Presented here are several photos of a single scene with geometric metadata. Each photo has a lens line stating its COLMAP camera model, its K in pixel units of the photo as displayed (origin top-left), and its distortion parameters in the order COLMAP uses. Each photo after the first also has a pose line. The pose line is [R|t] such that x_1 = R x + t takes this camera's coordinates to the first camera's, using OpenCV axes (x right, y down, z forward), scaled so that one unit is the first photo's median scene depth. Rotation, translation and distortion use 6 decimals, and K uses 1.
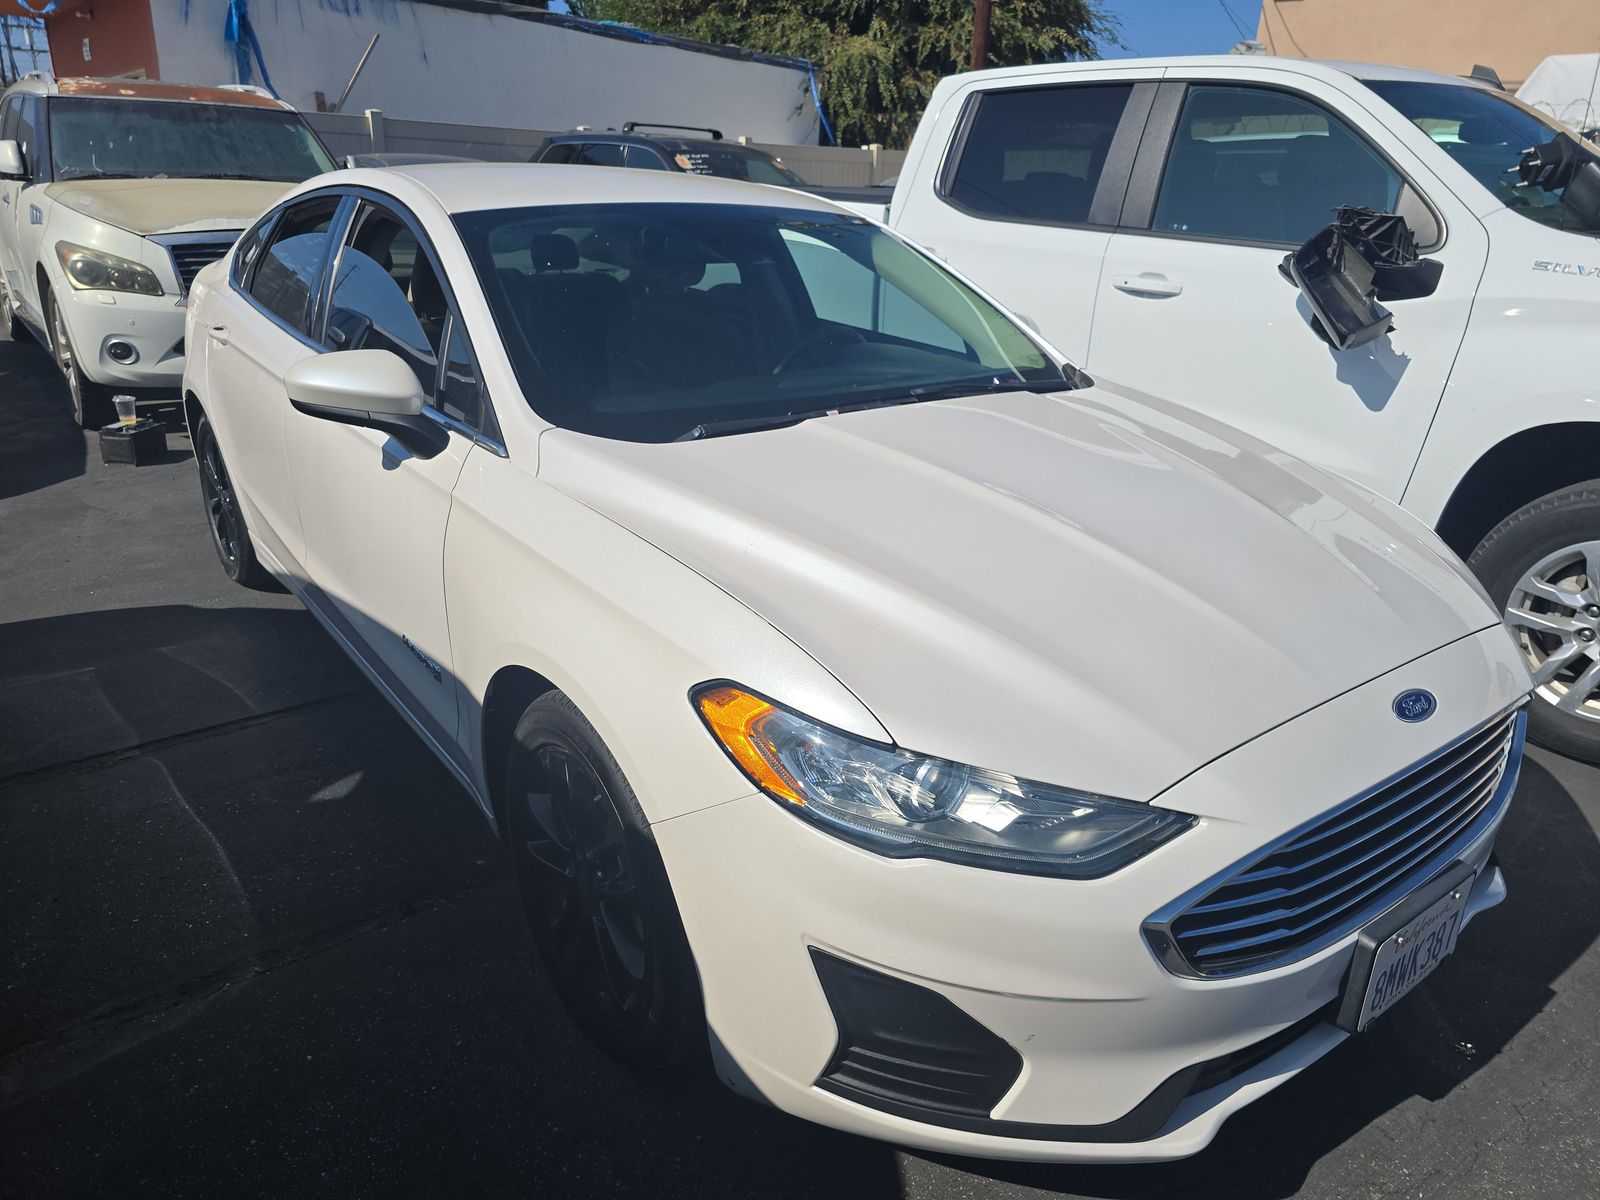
lens RADIAL K [[1077.8, 0, 794.9], [0, 1077.8, 610.0], [0, 0, 1]] dist [0.033341, -0.037217]
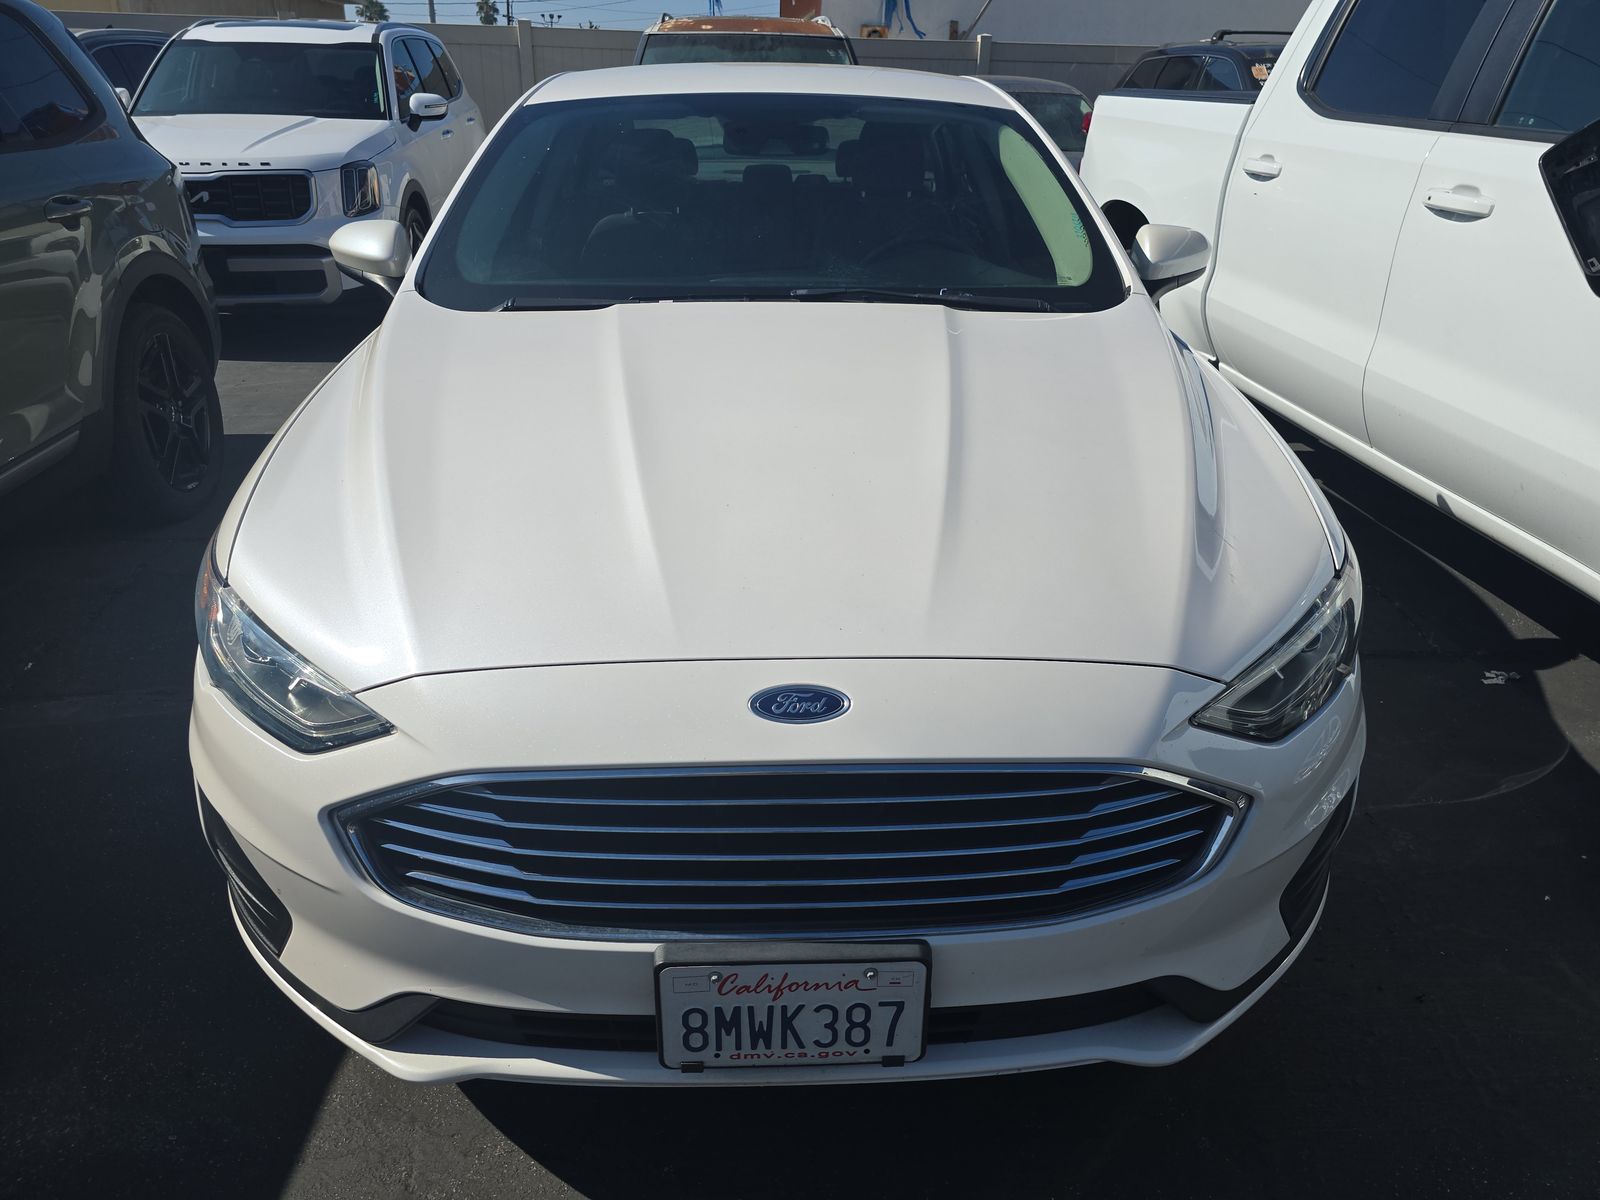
lens RADIAL K [[1077.8, 0, 794.9], [0, 1077.8, 610.0], [0, 0, 1]] dist [0.033341, -0.037217]
pose [[0.813718, 0.226741, -0.535212, 0.227486], [-0.198293, 0.973828, 0.111081, -0.014627], [0.546391, 0.015740, 0.837382, 0.083362]]
